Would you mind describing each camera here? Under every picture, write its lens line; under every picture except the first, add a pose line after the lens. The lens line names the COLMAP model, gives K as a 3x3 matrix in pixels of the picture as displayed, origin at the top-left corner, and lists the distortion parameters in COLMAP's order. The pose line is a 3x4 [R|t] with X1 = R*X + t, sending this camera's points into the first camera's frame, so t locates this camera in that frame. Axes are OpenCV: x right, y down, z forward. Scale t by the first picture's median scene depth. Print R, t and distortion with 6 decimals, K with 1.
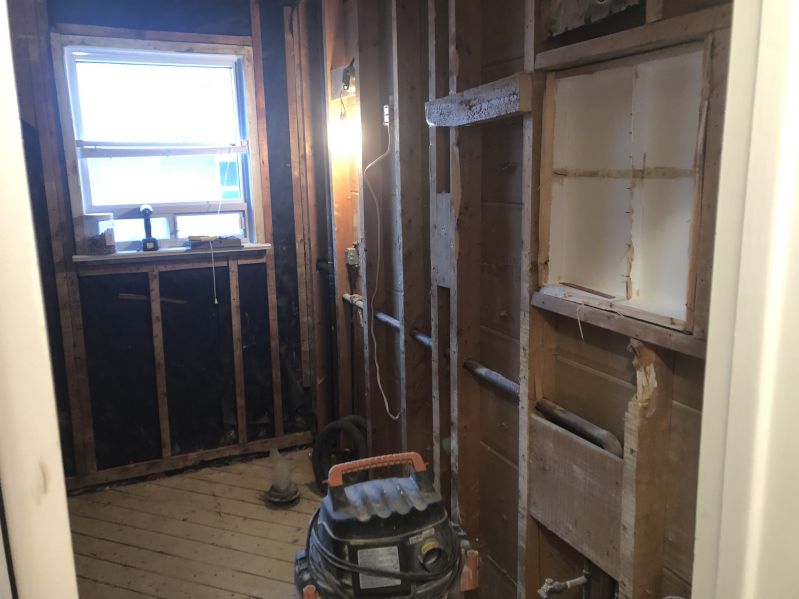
lens RADIAL K [[660.4, 0, 399.0], [0, 660.4, 306.4], [0, 0, 1]] dist [0.007851, 0.000919]
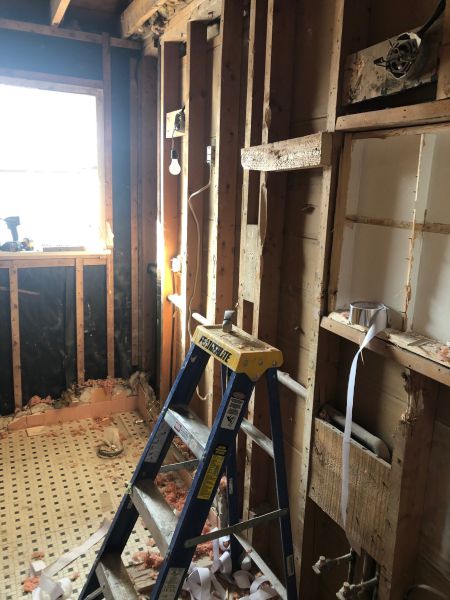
lens RADIAL K [[495.9, 0, 226.5], [0, 495.9, 293.5], [0, 0, 1]] dist [0.007851, 0.000919]
pose [[0.998310, 0.053294, 0.023178, 0.006102], [-0.053755, 0.998360, 0.019709, -0.061726], [-0.022090, -0.020921, 0.999537, 0.096146]]
